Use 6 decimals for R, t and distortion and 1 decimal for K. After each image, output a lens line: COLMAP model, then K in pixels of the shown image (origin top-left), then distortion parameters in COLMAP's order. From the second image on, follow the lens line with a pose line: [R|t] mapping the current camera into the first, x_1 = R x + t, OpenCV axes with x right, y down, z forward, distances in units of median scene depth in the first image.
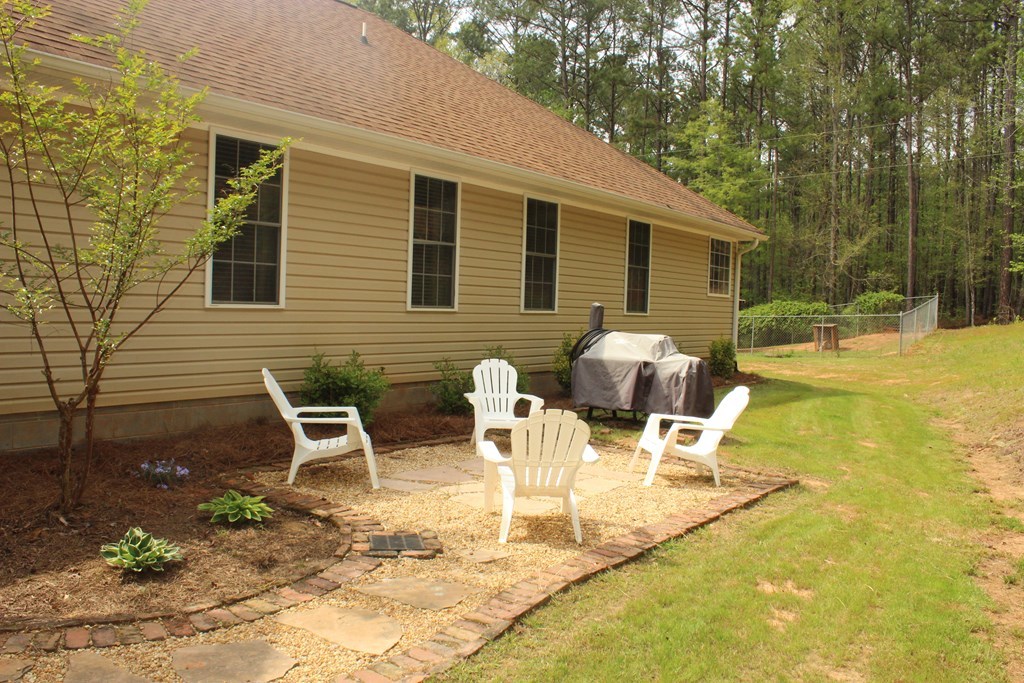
lens RADIAL K [[873.4, 0, 512.0], [0, 873.4, 341.5], [0, 0, 1]] dist [-0.139766, 0.002054]
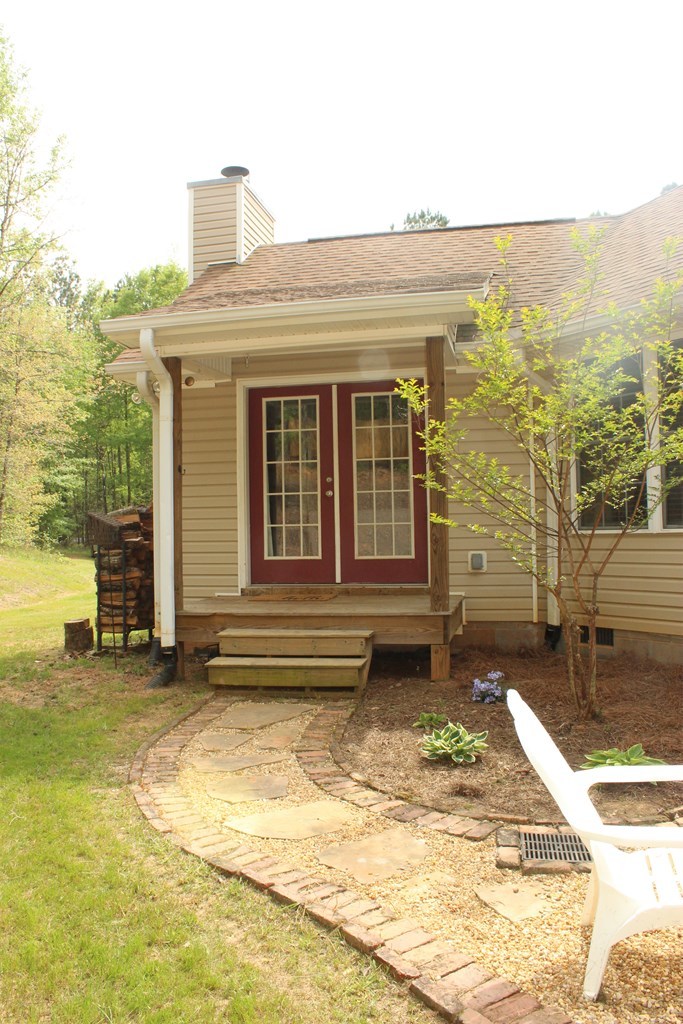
lens RADIAL K [[873.4, 0, 341.5], [0, 873.4, 512.0], [0, 0, 1]] dist [-0.139766, 0.002054]
pose [[-0.404450, -0.037706, -0.913782, 0.716384], [-0.026968, 0.999207, -0.029295, -0.033065], [0.914162, 0.012795, -0.405146, 1.309069]]
